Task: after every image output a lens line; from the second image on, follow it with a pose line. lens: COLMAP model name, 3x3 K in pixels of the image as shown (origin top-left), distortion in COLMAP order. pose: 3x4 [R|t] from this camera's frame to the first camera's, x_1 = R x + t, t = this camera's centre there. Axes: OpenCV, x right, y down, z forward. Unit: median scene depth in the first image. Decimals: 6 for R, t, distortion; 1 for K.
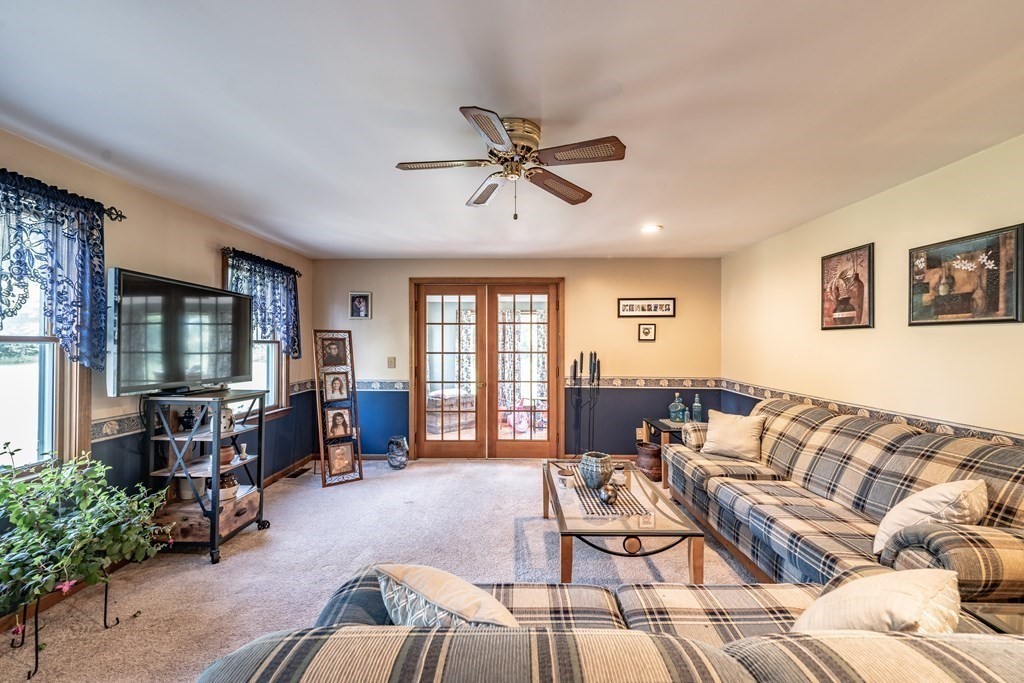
lens RADIAL K [[417.3, 0, 509.6], [0, 417.3, 343.2], [0, 0, 1]] dist [-0.001662, 0.000439]
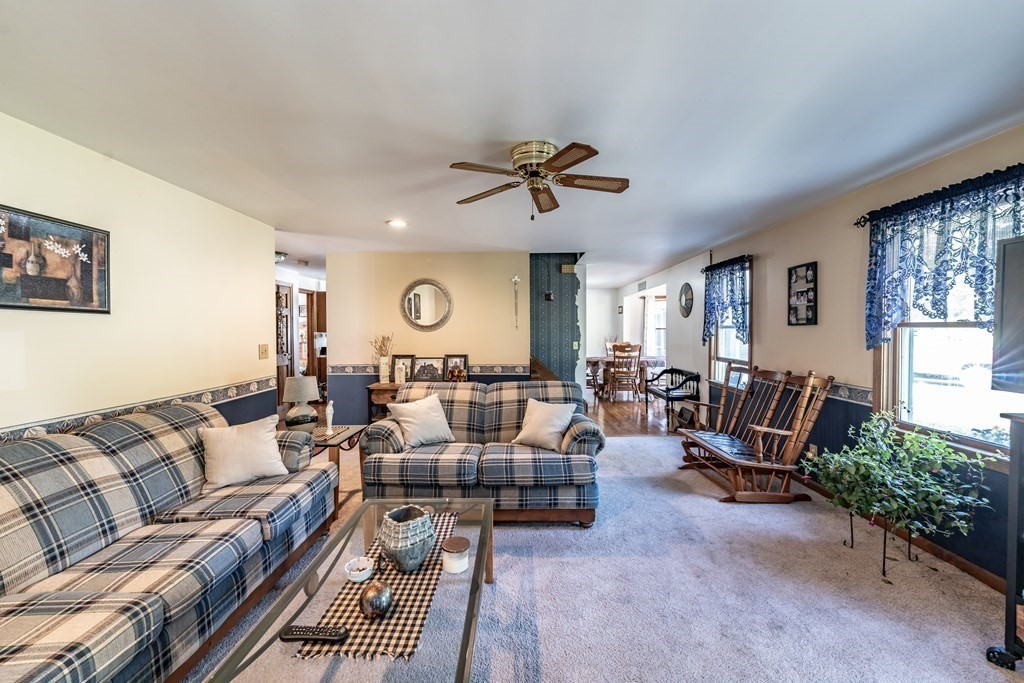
lens RADIAL K [[417.3, 0, 512.8], [0, 417.3, 338.1], [0, 0, 1]] dist [-0.001662, 0.000439]
pose [[-0.999936, 0.006114, -0.009499, 0.071154], [0.005941, 0.999818, 0.018112, 0.003770], [0.009608, 0.018054, -0.999791, 1.947188]]
